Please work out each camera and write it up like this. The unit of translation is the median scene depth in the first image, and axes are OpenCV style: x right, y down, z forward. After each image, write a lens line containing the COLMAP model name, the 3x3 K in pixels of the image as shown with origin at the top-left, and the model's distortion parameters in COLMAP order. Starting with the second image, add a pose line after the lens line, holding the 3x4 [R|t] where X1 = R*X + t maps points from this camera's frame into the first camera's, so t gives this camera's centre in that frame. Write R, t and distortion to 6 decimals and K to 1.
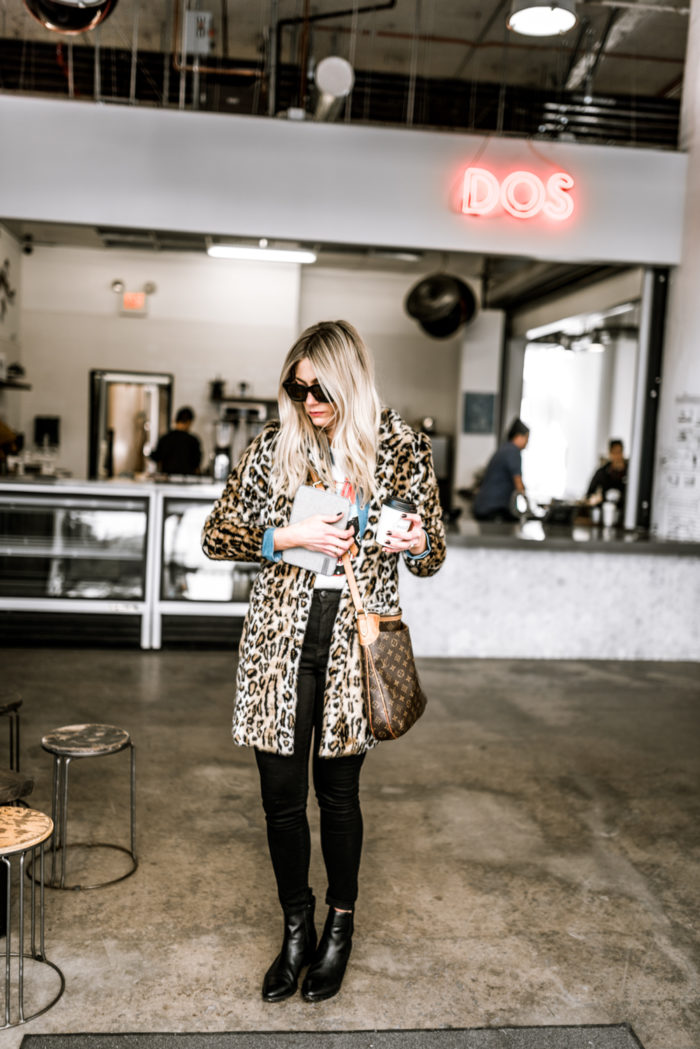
lens RADIAL K [[1040.2, 0, 348.9], [0, 1040.2, 491.0], [0, 0, 1]] dist [0.068397, -0.001029]
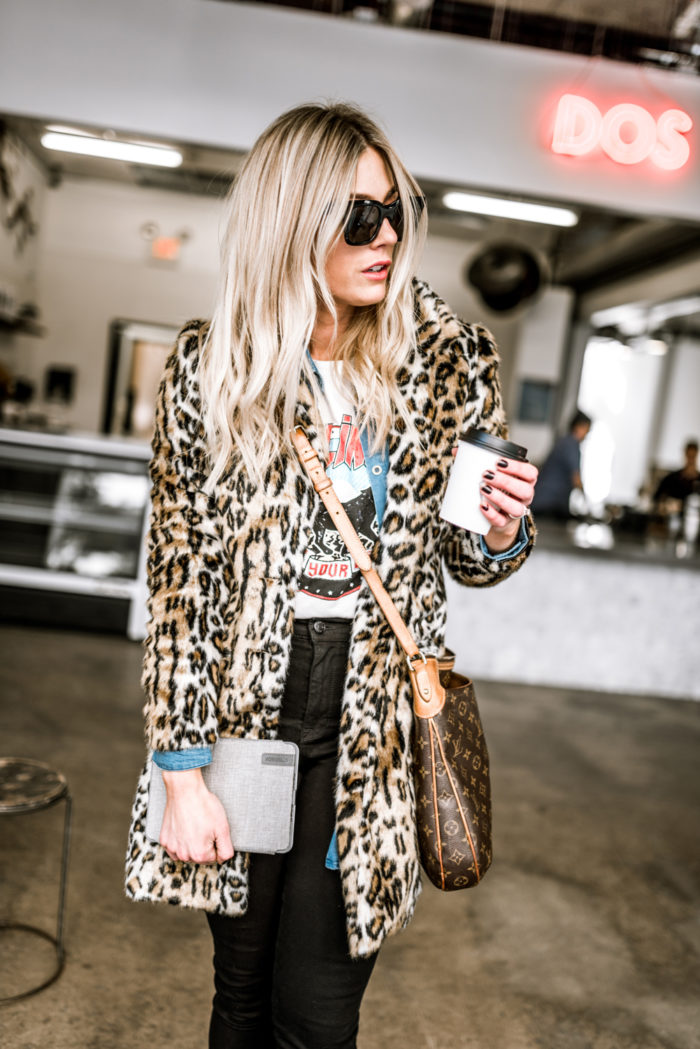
lens RADIAL K [[1028.7, 0, 350.0], [0, 1028.7, 524.5], [0, 0, 1]] dist [-0.001477, 0.000935]
pose [[0.996268, 0.083323, -0.022508, -0.017725], [-0.082278, 0.995641, 0.043933, 0.014908], [0.026071, -0.041918, 0.998781, 0.292919]]
